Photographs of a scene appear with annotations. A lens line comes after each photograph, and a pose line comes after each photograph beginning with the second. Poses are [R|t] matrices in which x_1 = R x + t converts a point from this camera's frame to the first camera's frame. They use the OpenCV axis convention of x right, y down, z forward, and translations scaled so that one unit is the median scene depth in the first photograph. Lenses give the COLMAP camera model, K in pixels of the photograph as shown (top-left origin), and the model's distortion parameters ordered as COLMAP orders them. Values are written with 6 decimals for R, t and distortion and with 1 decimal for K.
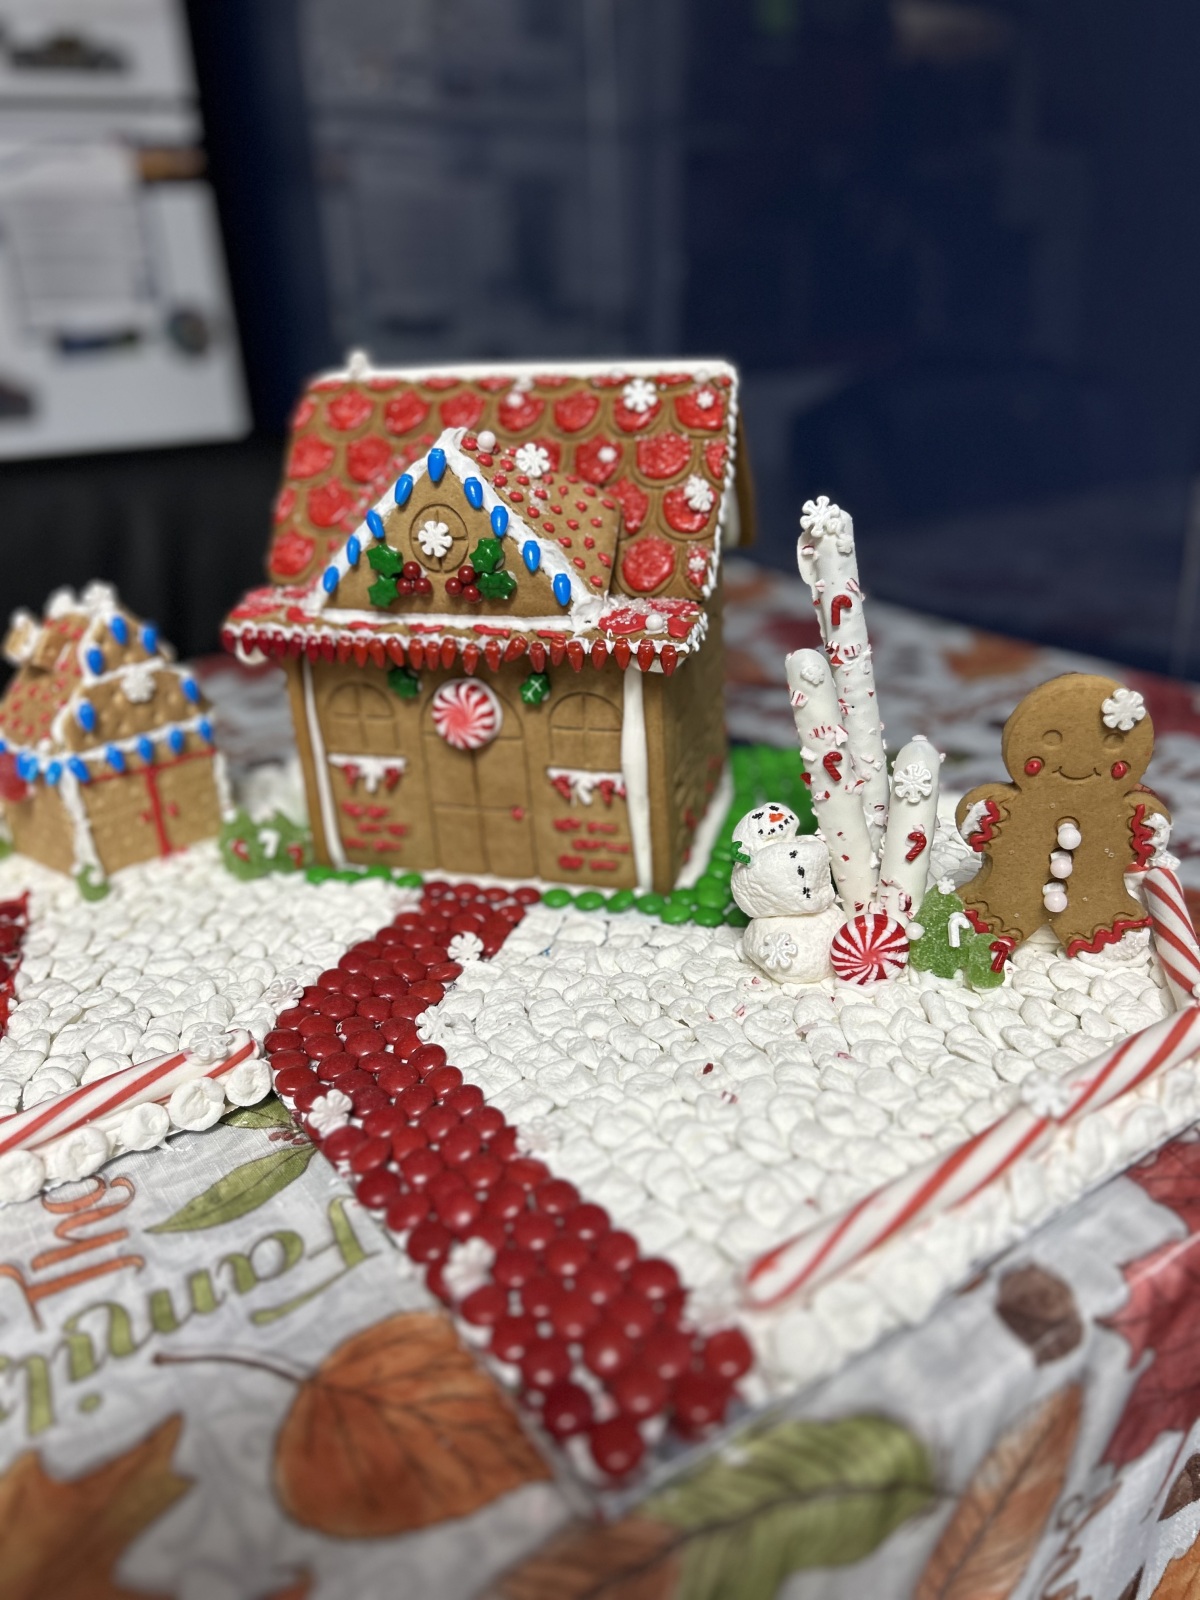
lens RADIAL K [[1219.7, 0, 601.3], [0, 1219.7, 812.5], [0, 0, 1]] dist [0.053338, -0.077851]
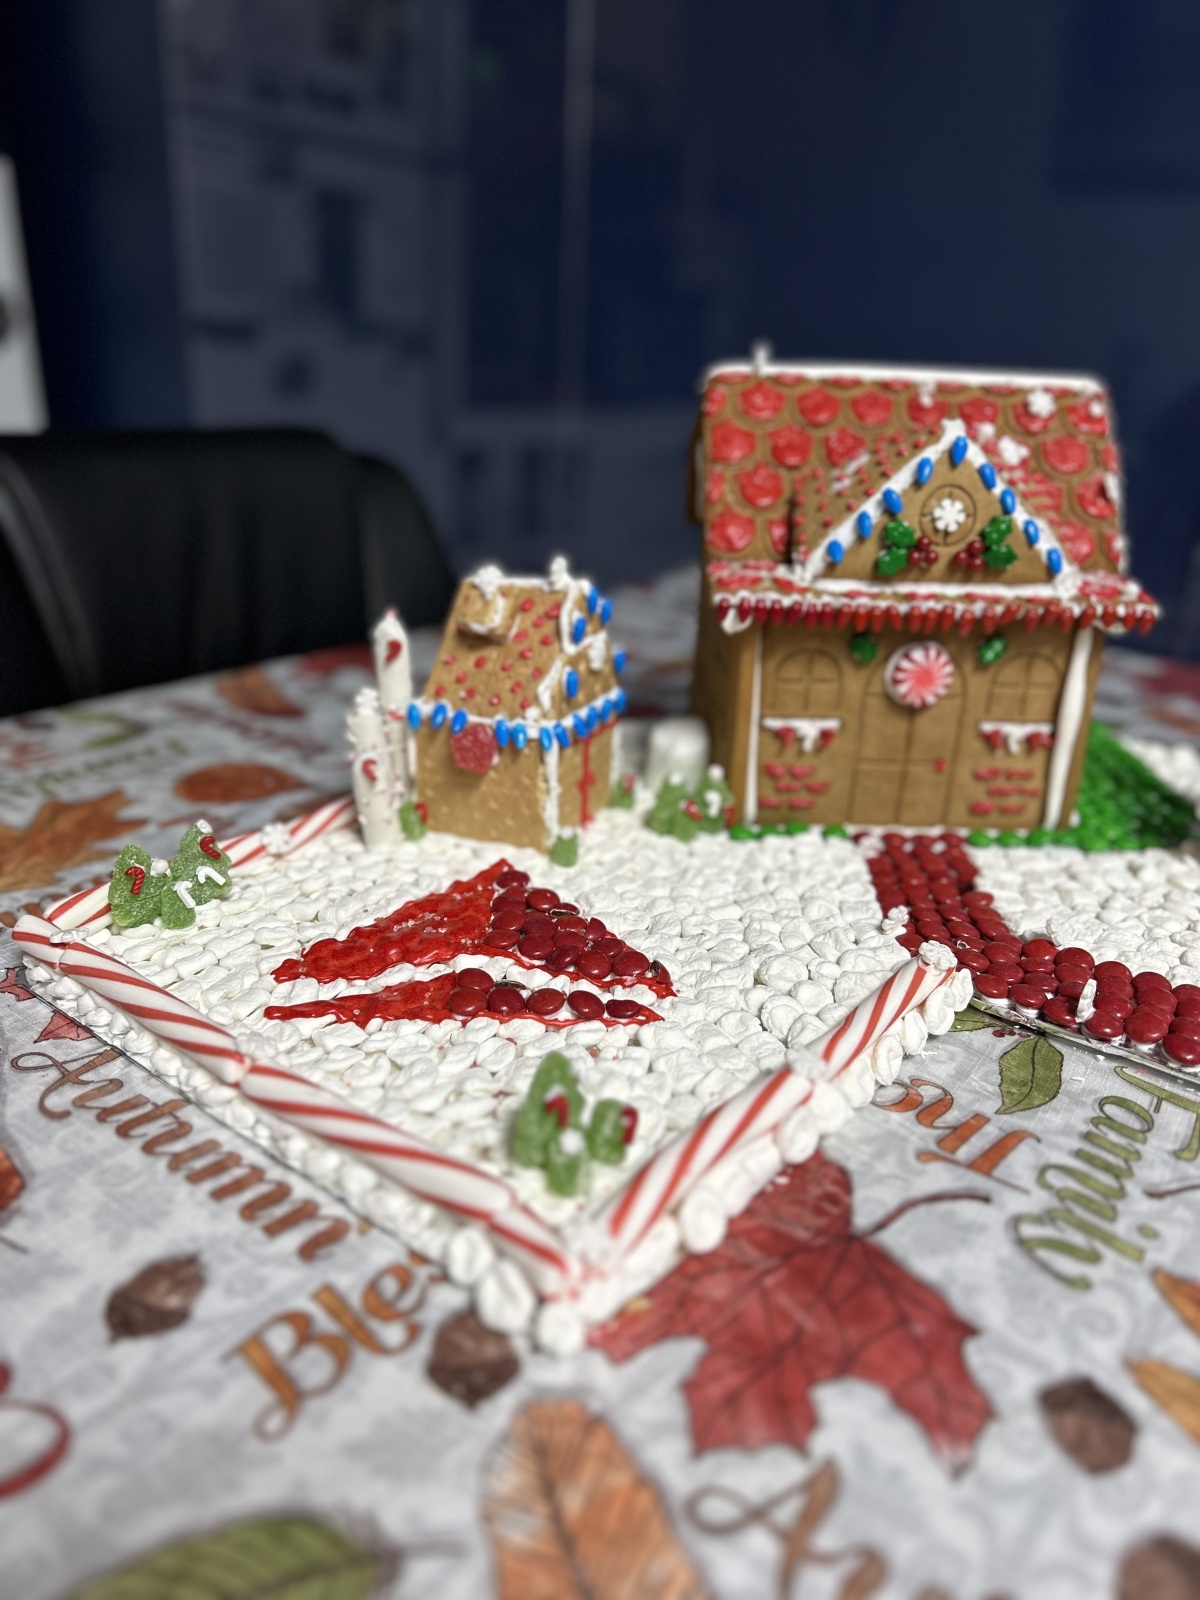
lens RADIAL K [[1223.7, 0, 600.0], [0, 1223.7, 800.0], [0, 0, 1]] dist [0.132066, -0.392598]
pose [[0.947842, -0.038051, 0.316461, -0.802280], [0.049851, 0.998328, -0.029272, 0.055019], [-0.314818, 0.043521, 0.948154, 0.031624]]
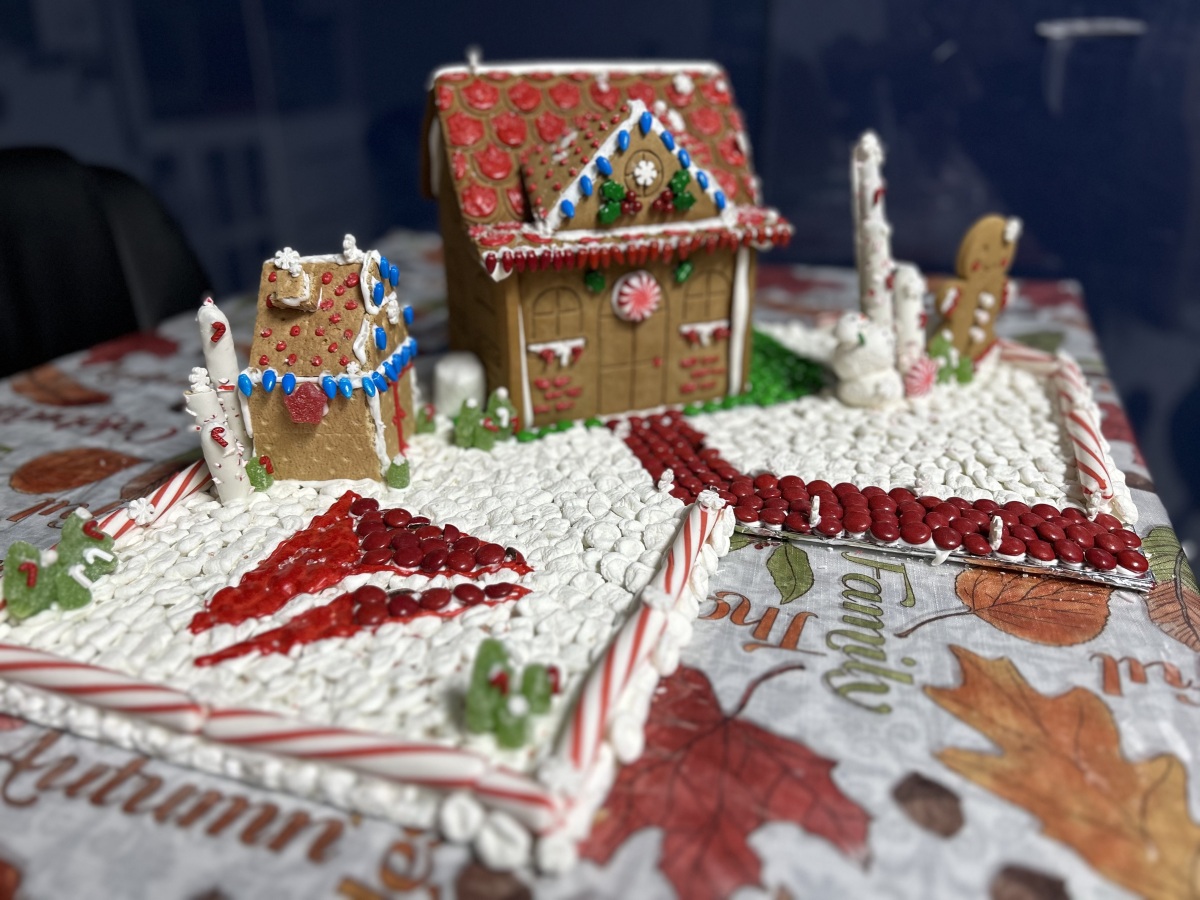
lens RADIAL K [[915.7, 0, 601.7], [0, 915.7, 458.7], [0, 0, 1]] dist [0.053900, -0.082157]
pose [[0.786876, -0.216290, 0.577966, -0.893514], [0.216699, 0.973770, 0.069384, 0.026504], [-0.577813, 0.070648, 0.813106, 0.138944]]
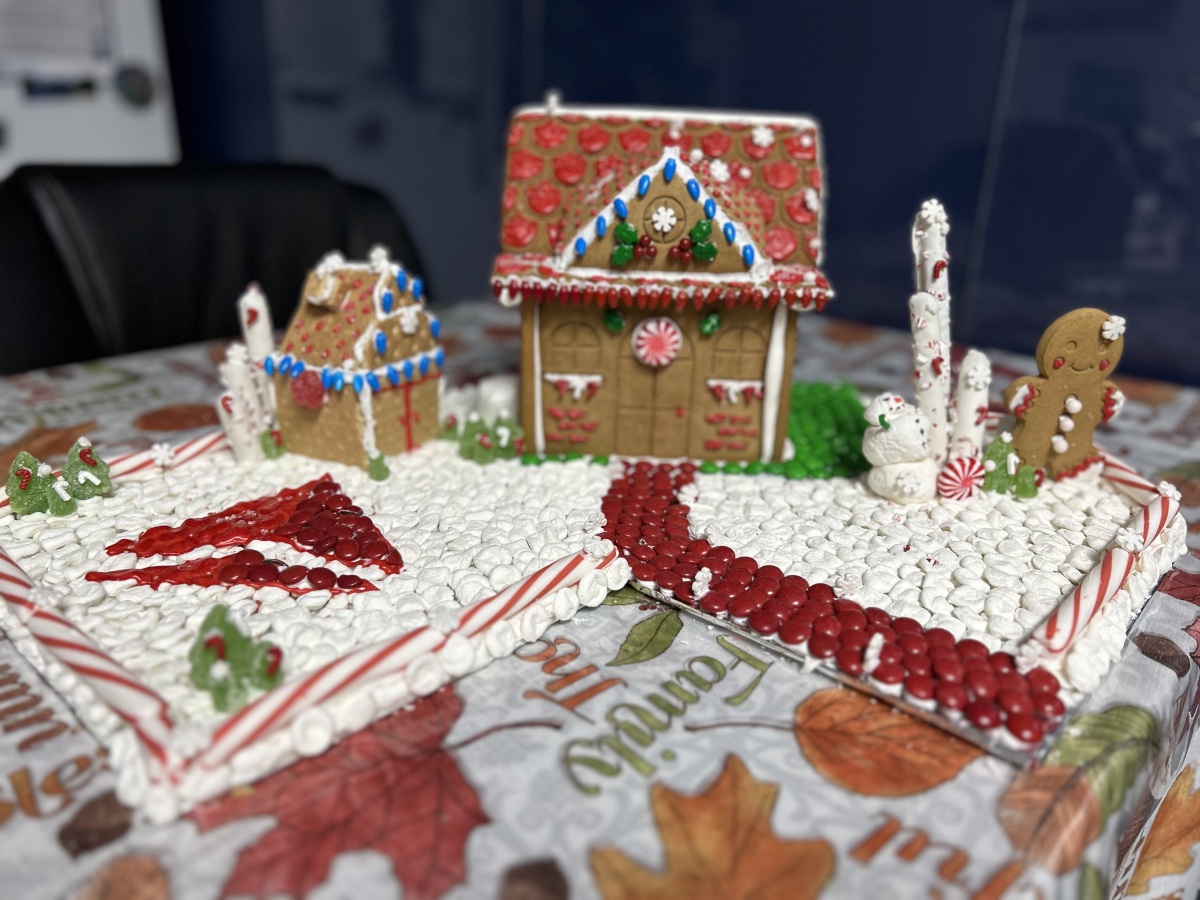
lens RADIAL K [[915.7, 0, 601.7], [0, 915.7, 458.7], [0, 0, 1]] dist [0.053900, -0.082157]
pose [[0.965054, -0.020055, 0.261284, -0.500999], [0.028169, 0.999229, -0.027345, 0.094311], [-0.260534, 0.033749, 0.964875, -0.047527]]
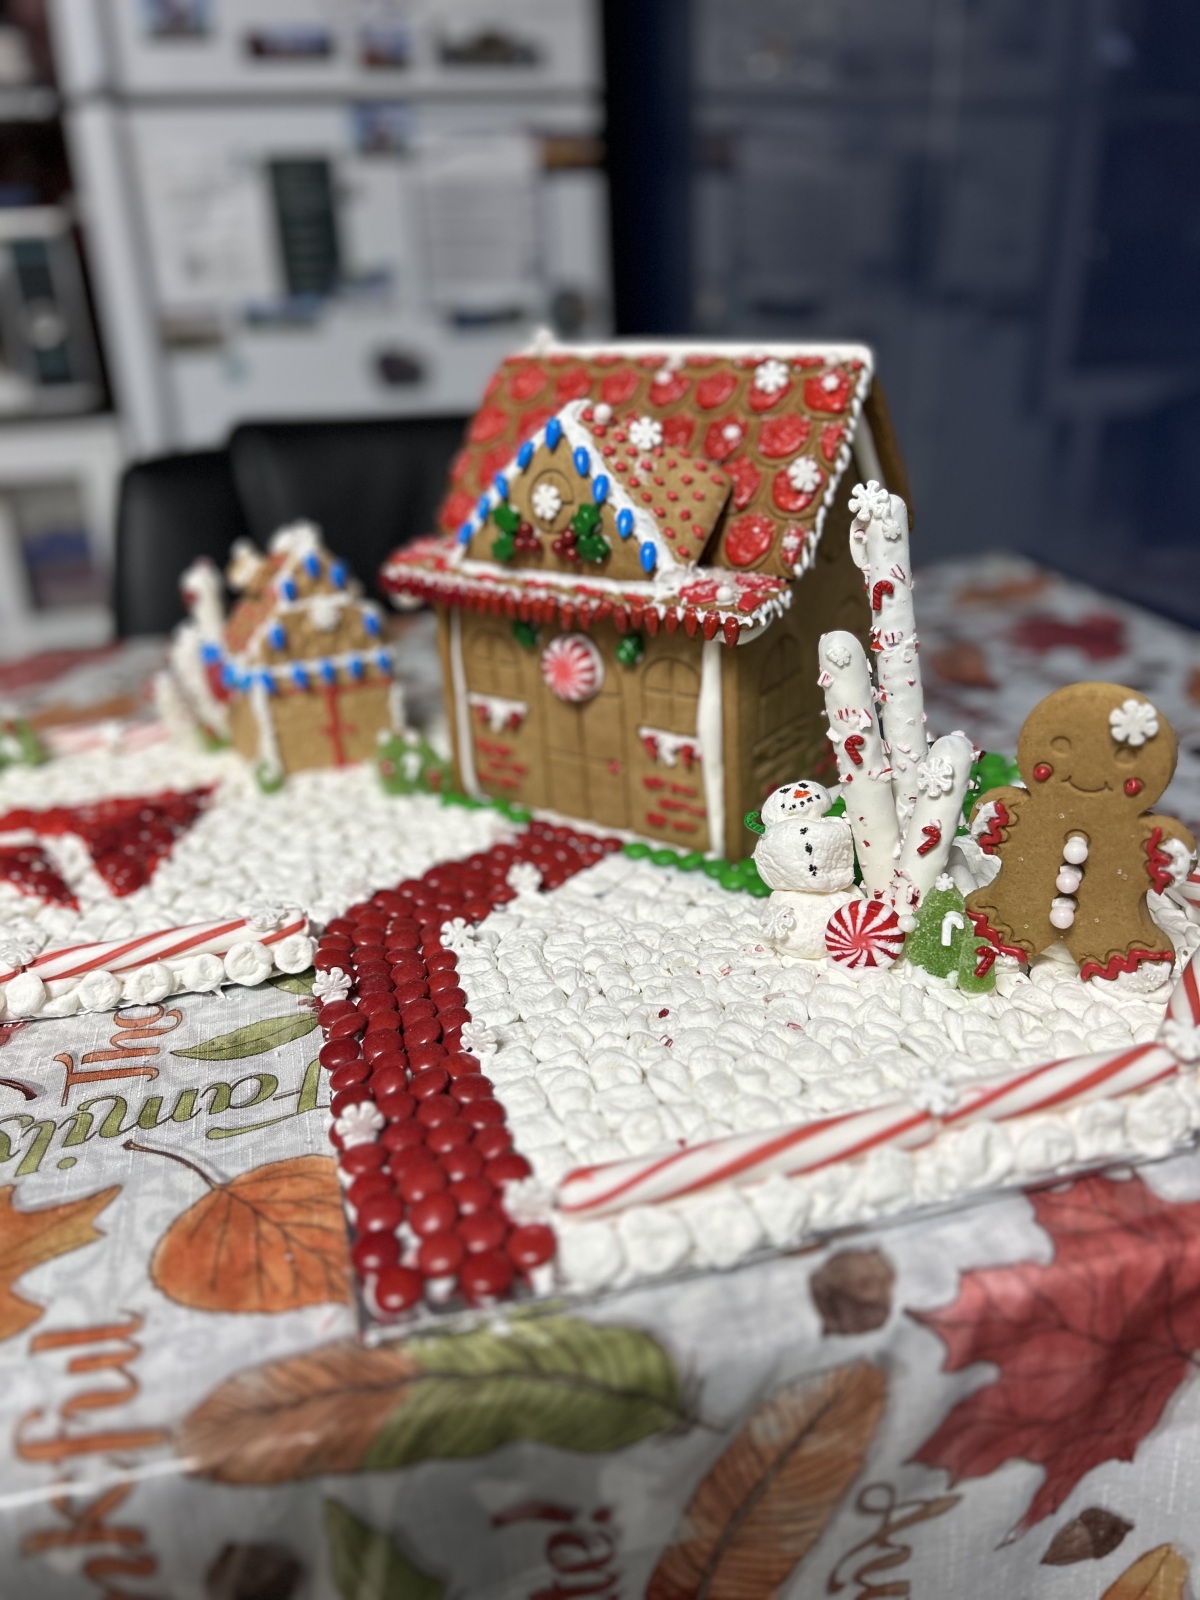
lens RADIAL K [[1220.9, 0, 603.9], [0, 1220.9, 814.1], [0, 0, 1]] dist [0.053900, -0.082157]
pose [[0.945285, 0.139366, -0.294981, 0.269139], [-0.135732, 0.990200, 0.032867, 0.008617], [0.296671, 0.008970, 0.954938, -0.022136]]
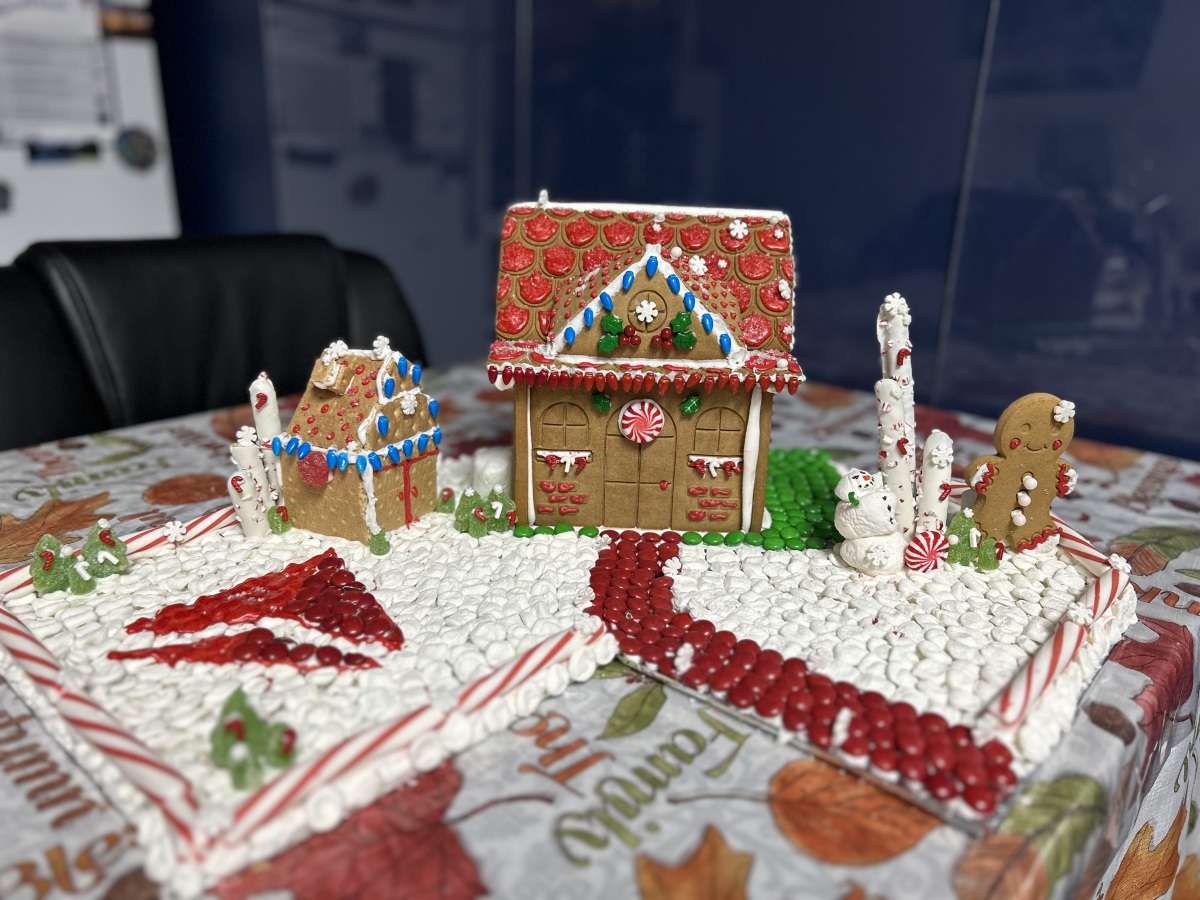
lens RADIAL K [[914.8, 0, 599.0], [0, 914.8, 456.5], [0, 0, 1]] dist [0.053338, -0.077851]
pose [[0.962641, -0.013478, 0.270446, -0.517859], [0.033234, 0.997090, -0.068606, 0.046124], [-0.268734, 0.075031, 0.960288, -0.120423]]
